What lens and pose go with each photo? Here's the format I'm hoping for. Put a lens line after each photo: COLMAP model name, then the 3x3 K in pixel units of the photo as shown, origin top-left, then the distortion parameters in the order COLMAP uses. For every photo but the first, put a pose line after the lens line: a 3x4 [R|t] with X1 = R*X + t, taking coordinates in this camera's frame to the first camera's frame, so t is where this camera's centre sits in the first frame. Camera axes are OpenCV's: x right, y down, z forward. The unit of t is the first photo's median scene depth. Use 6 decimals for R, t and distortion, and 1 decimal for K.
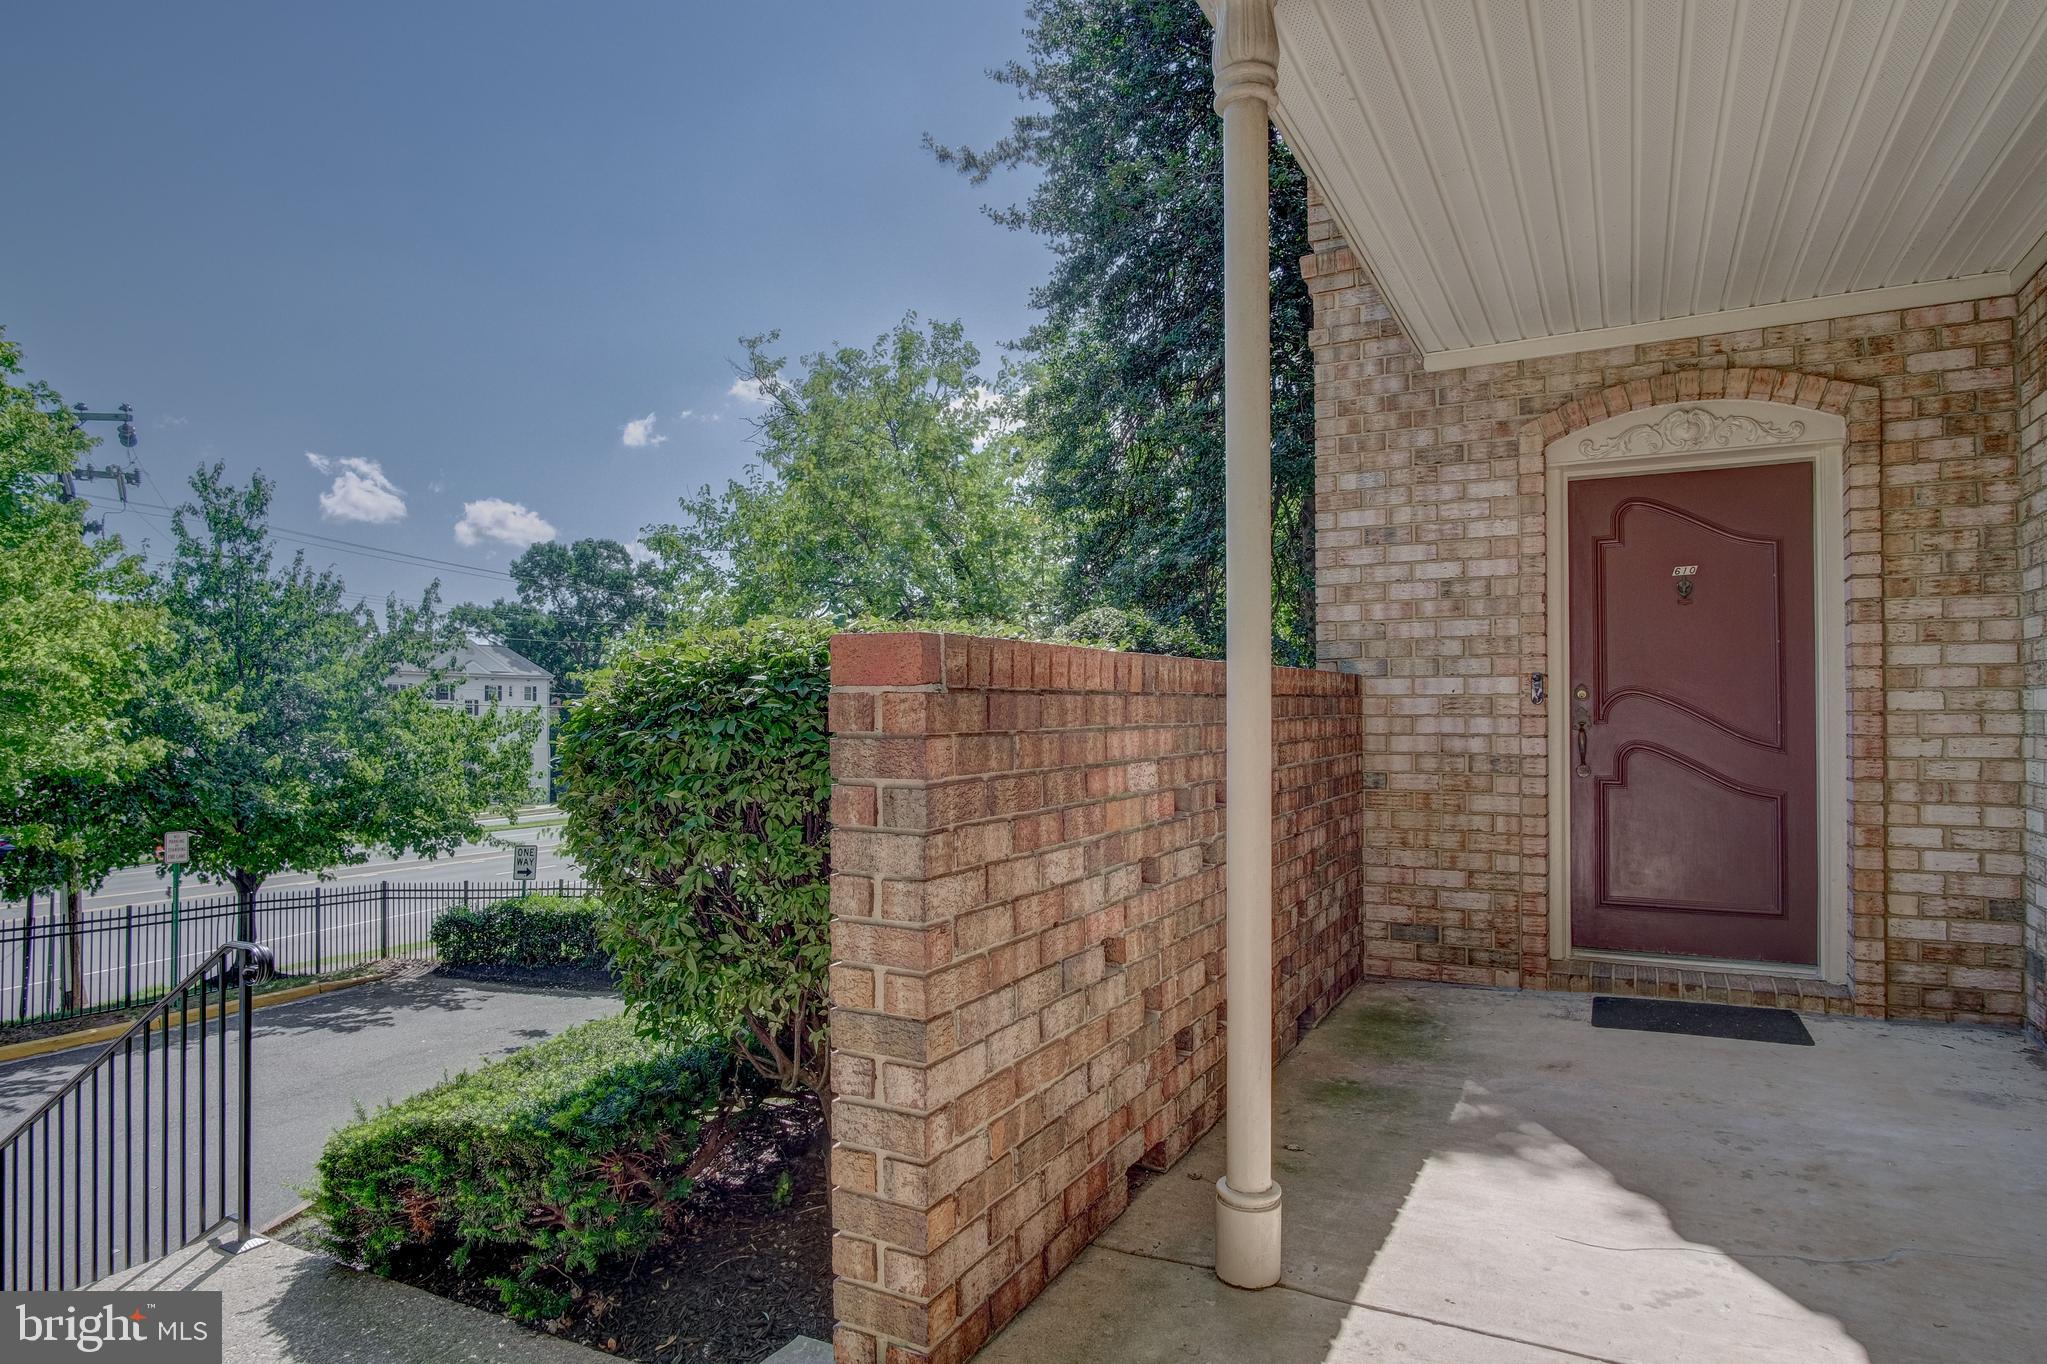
lens RADIAL K [[1099.8, 0, 1025.7], [0, 1099.8, 693.3], [0, 0, 1]] dist [-0.032397, 0.009540]
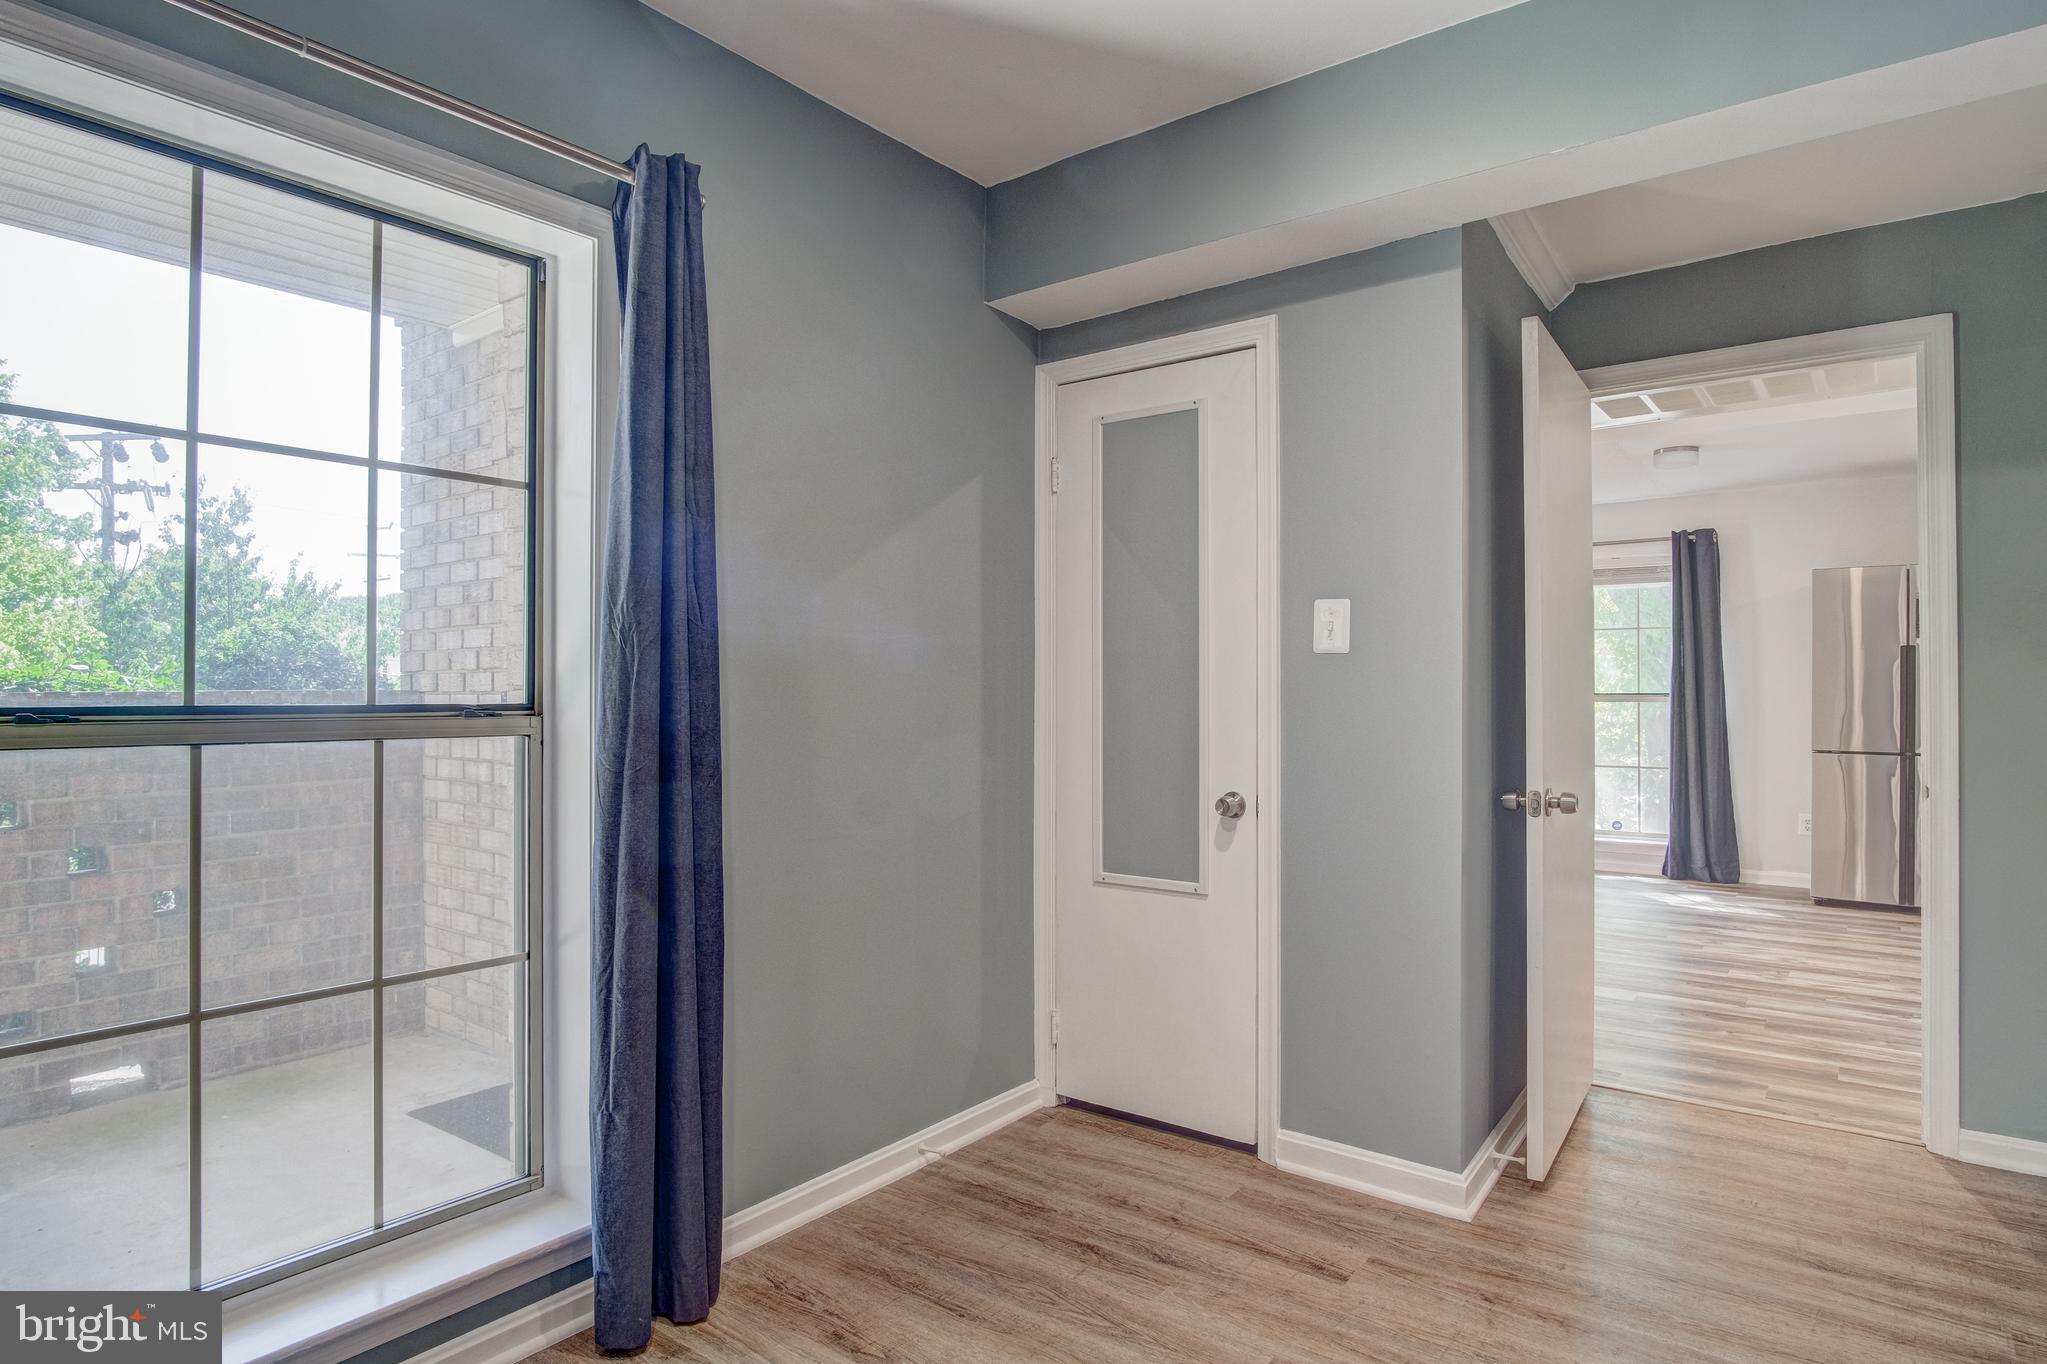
lens RADIAL K [[1099.8, 0, 1032.8], [0, 1099.8, 679.9], [0, 0, 1]] dist [-0.032397, 0.009540]
pose [[0.986906, -0.002339, -0.161279, 0.254386], [0.002905, 0.999990, 0.003275, -0.007211], [0.161270, -0.003700, 0.986903, 0.055055]]
